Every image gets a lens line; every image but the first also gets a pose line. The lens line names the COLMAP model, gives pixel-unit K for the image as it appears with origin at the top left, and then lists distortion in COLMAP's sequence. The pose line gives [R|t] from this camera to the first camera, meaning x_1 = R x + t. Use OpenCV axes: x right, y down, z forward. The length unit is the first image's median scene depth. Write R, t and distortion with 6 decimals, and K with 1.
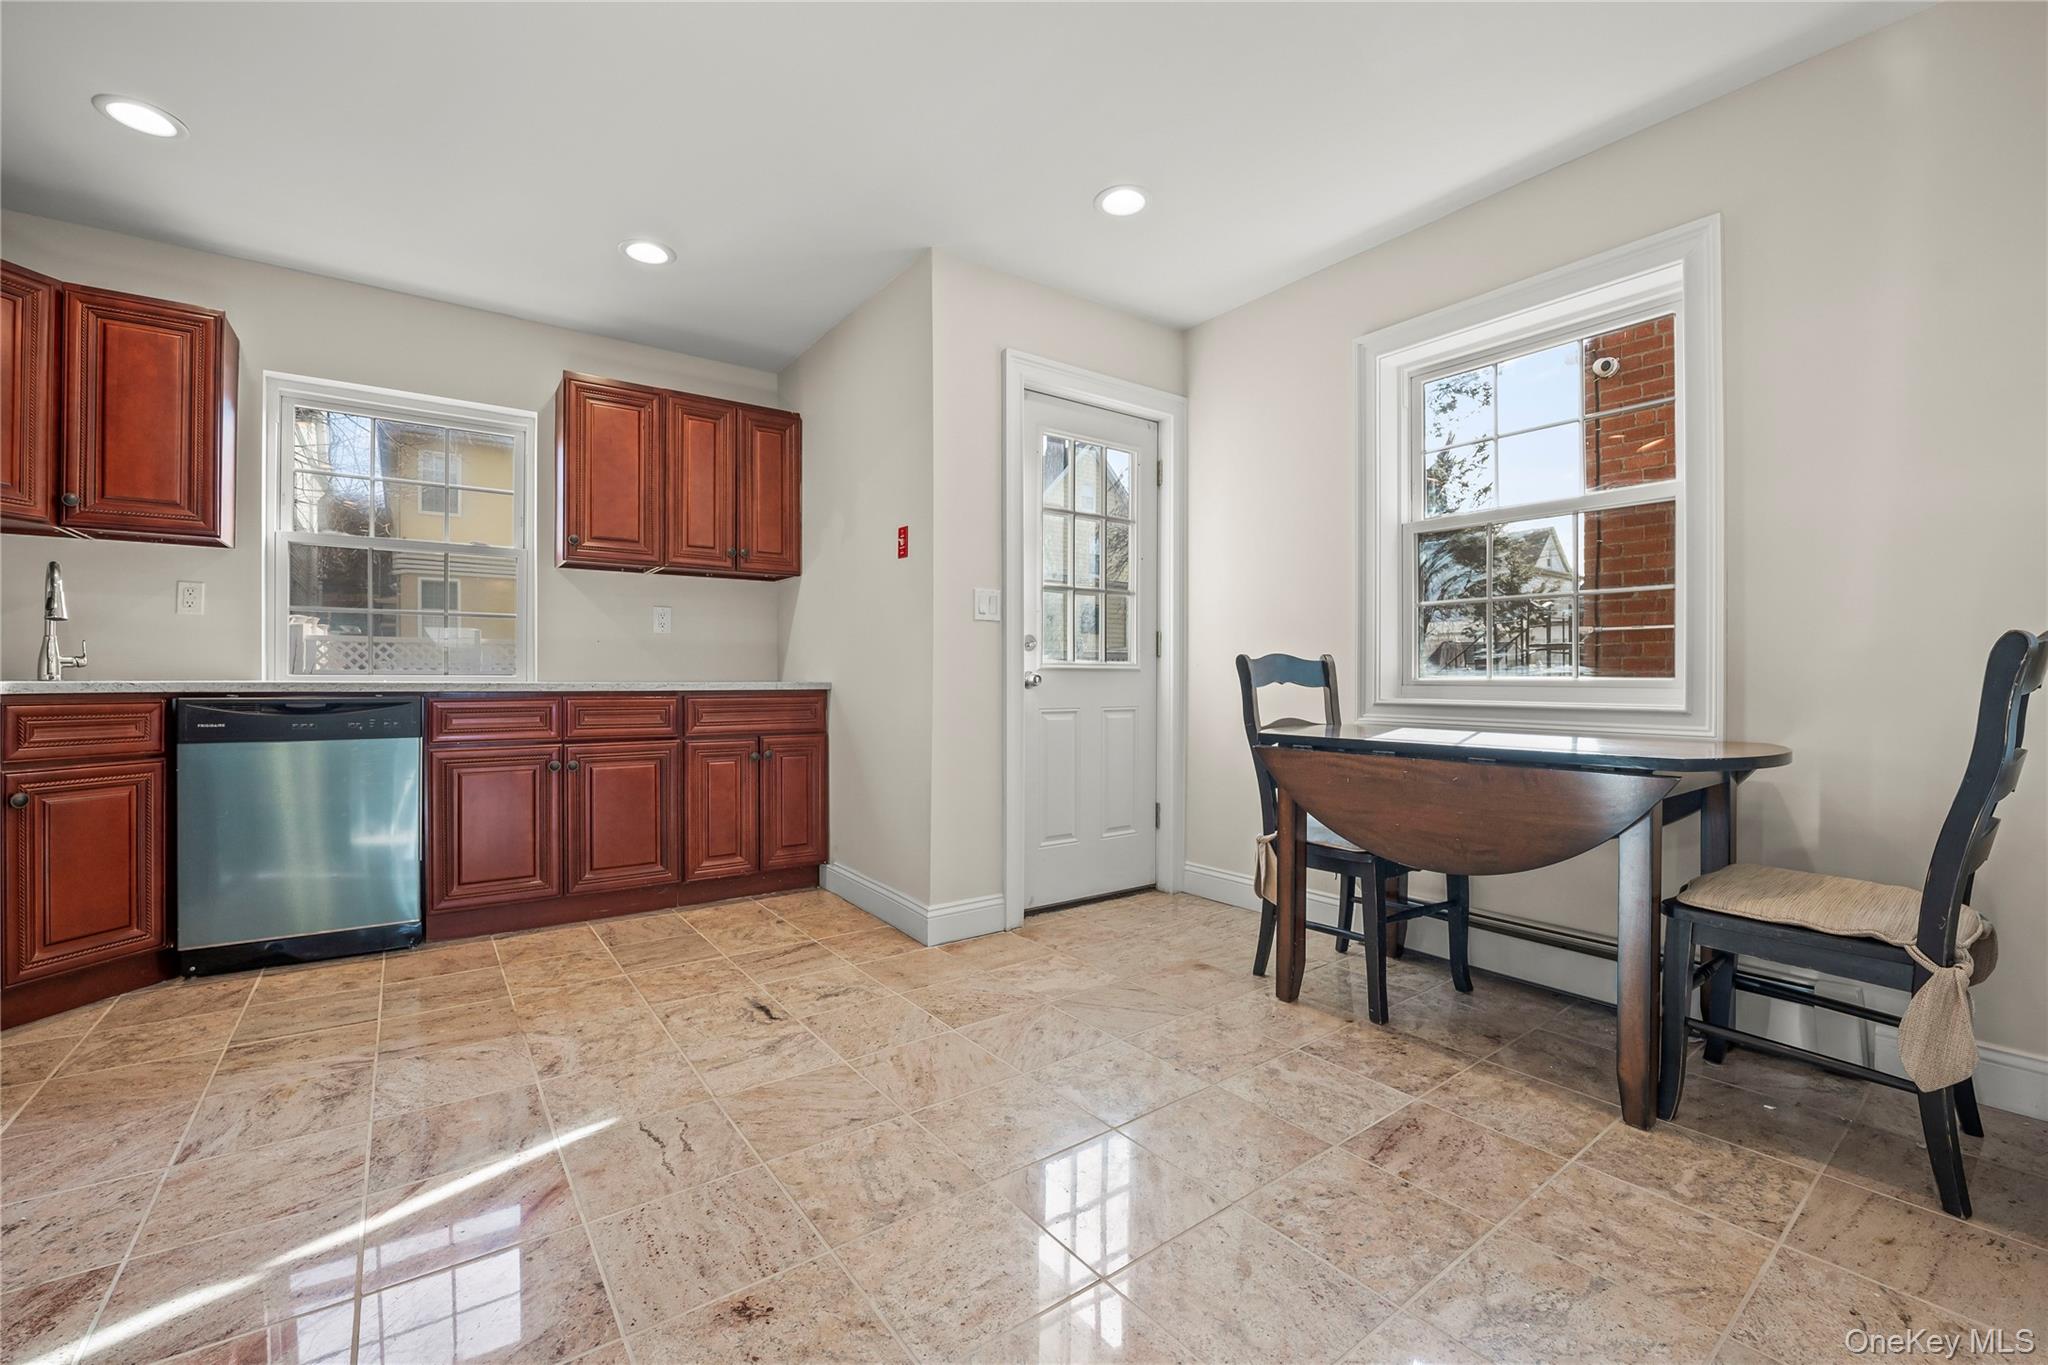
lens RADIAL K [[843.3, 0, 1019.8], [0, 843.3, 684.8], [0, 0, 1]] dist [-0.021568, 0.000283]
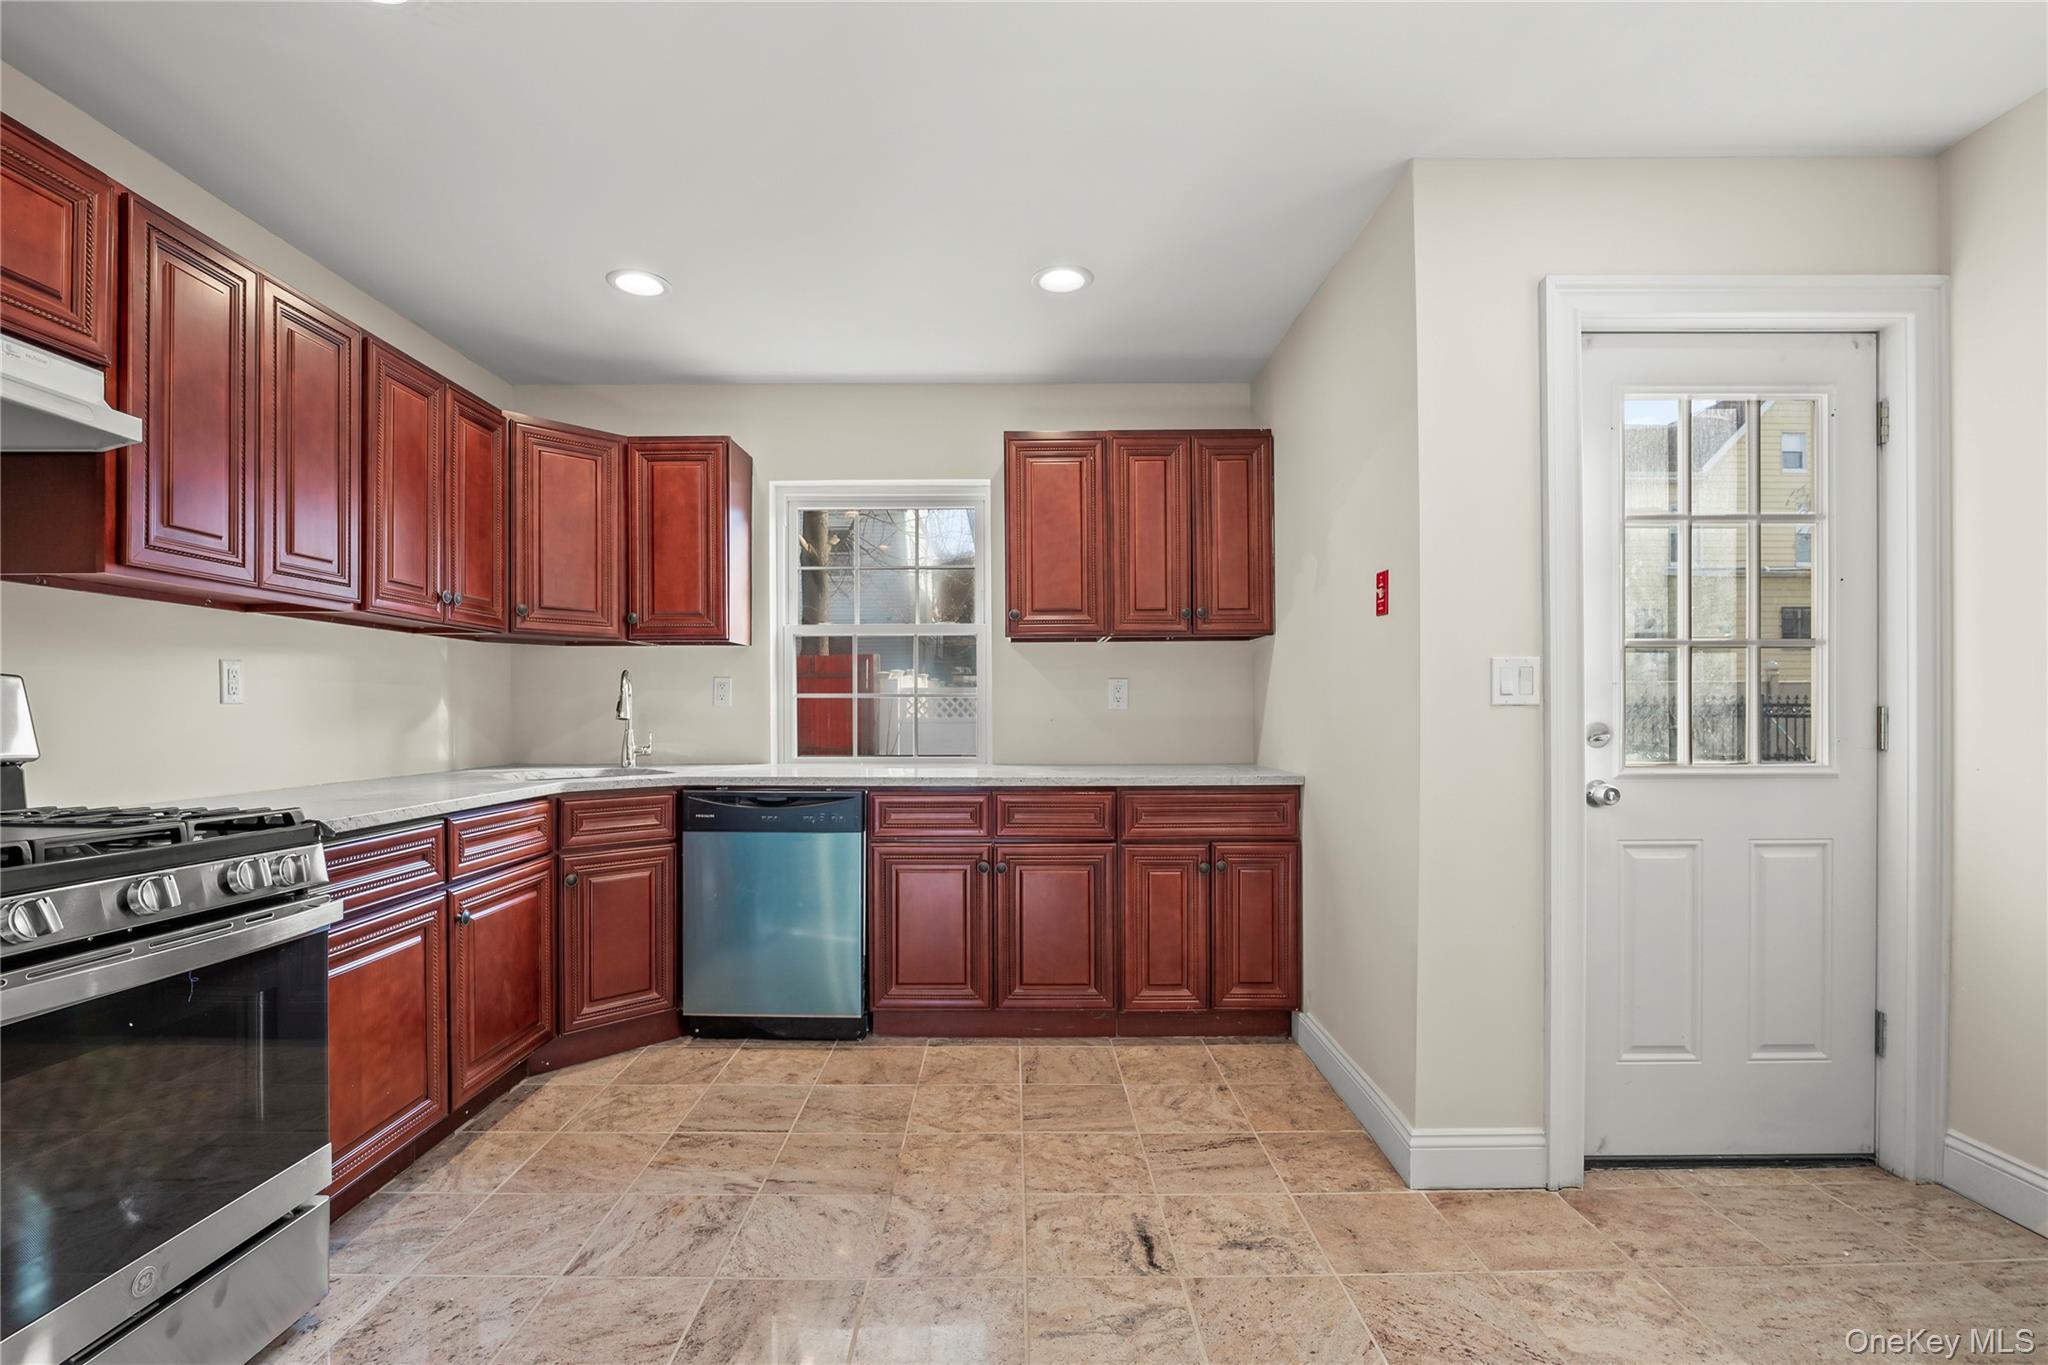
lens RADIAL K [[922.1, 0, 1011.9], [0, 922.1, 713.5], [0, 0, 1]] dist [-0.016350, 0.000919]
pose [[0.805356, -0.001742, -0.592789, 0.072346], [0.001406, 0.999998, -0.001027, -0.074679], [0.592789, -0.000006, 0.805357, 0.217972]]
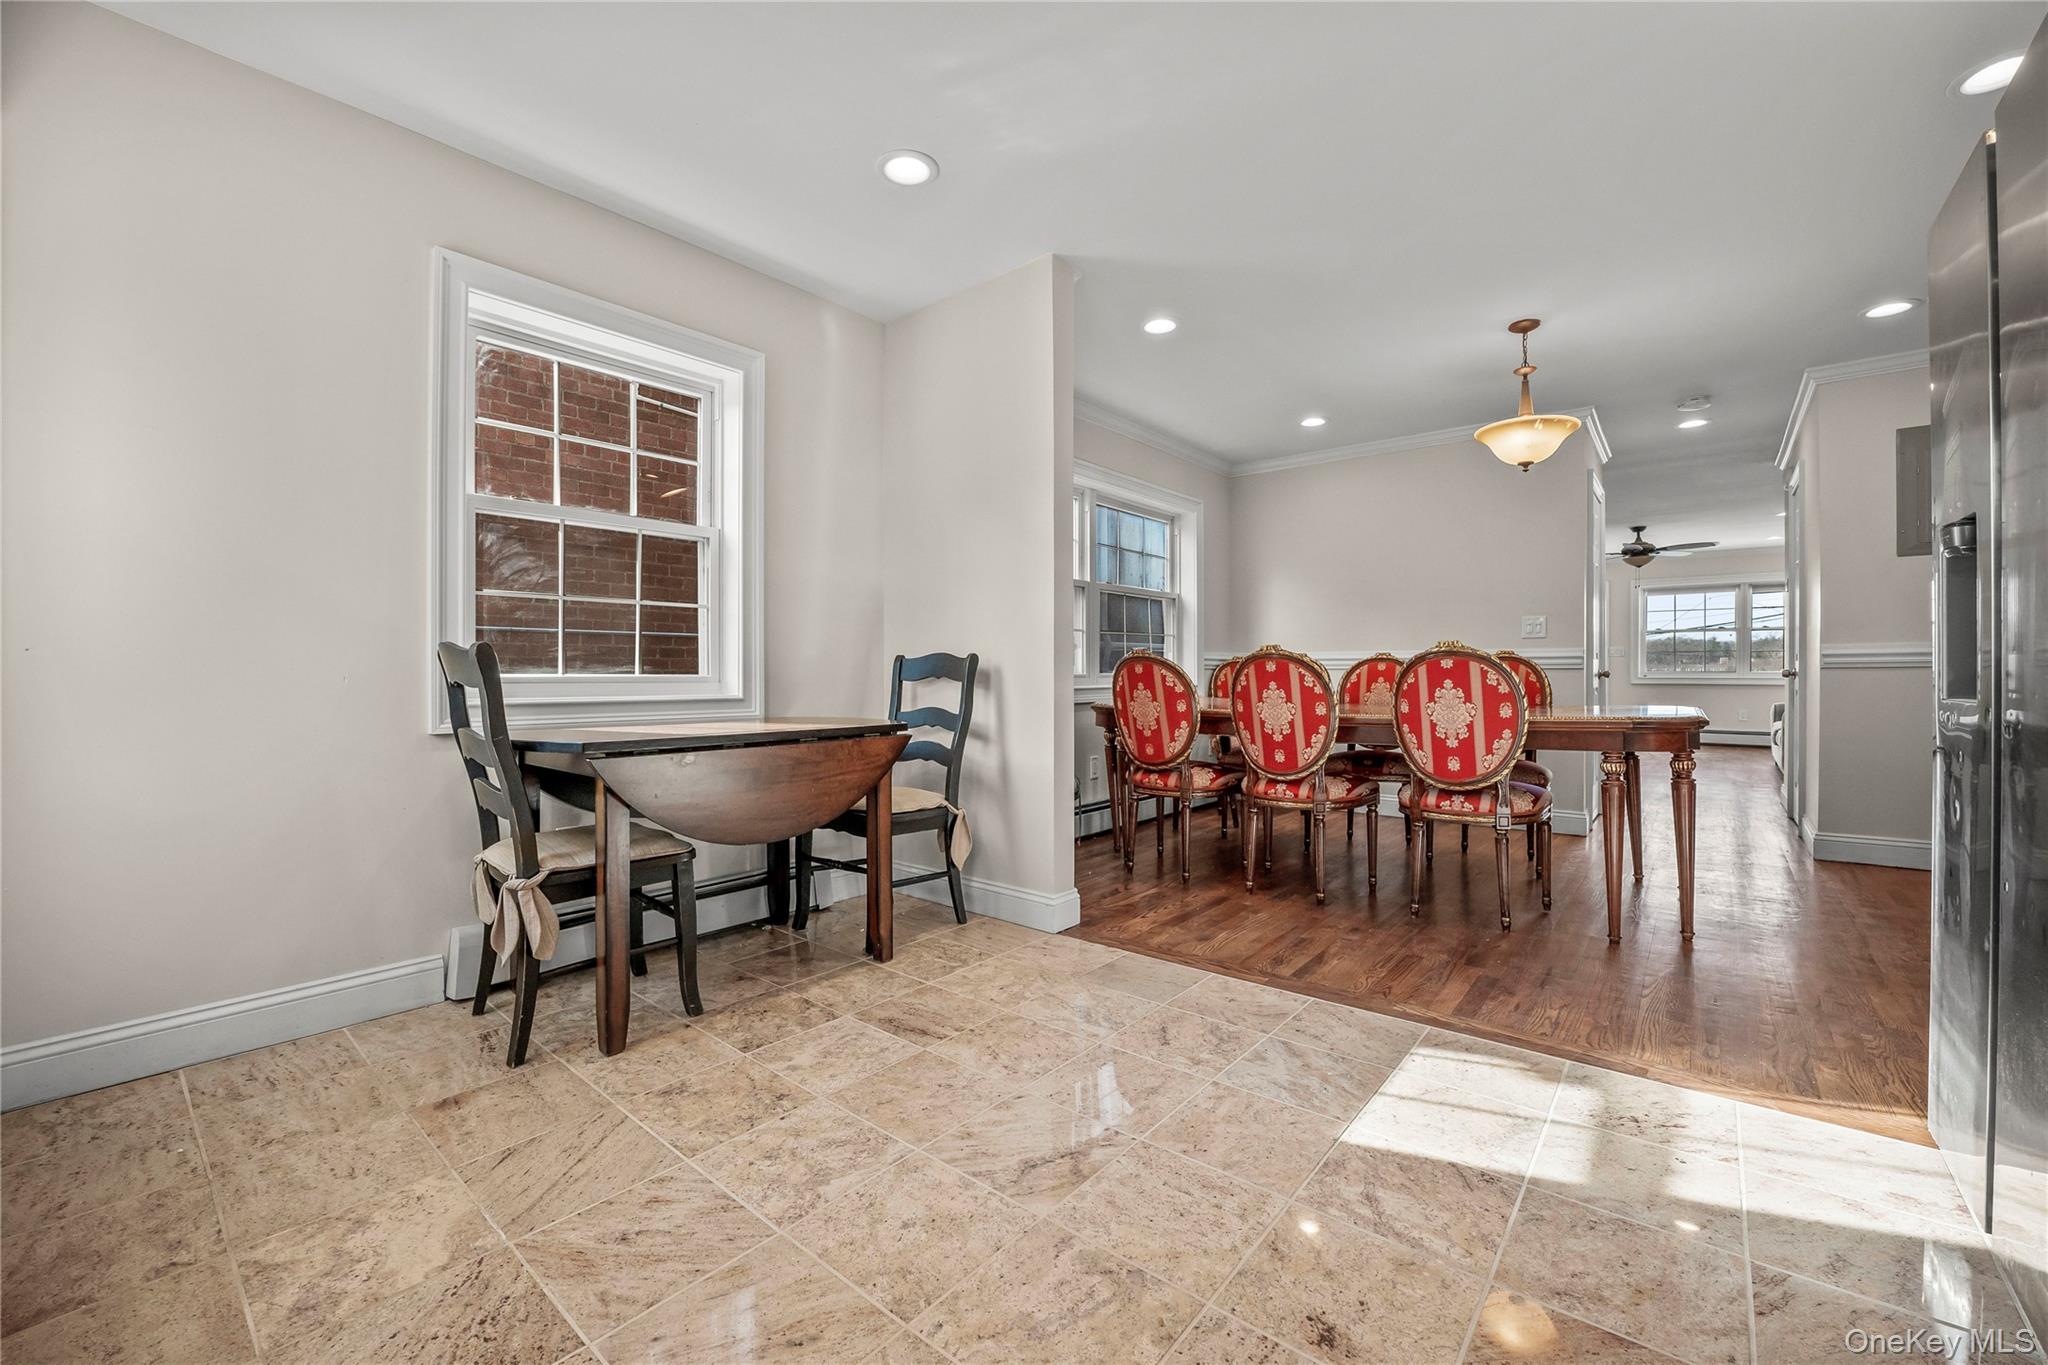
lens RADIAL K [[821.1, 0, 1024.0], [0, 821.1, 682.5], [0, 0, 1]] dist [-0.014827, 0.000079]
pose [[-0.235429, -0.008531, 0.971854, -0.496663], [0.005369, 0.999935, 0.010078, -0.005532], [-0.971877, 0.007591, -0.235368, 0.669934]]
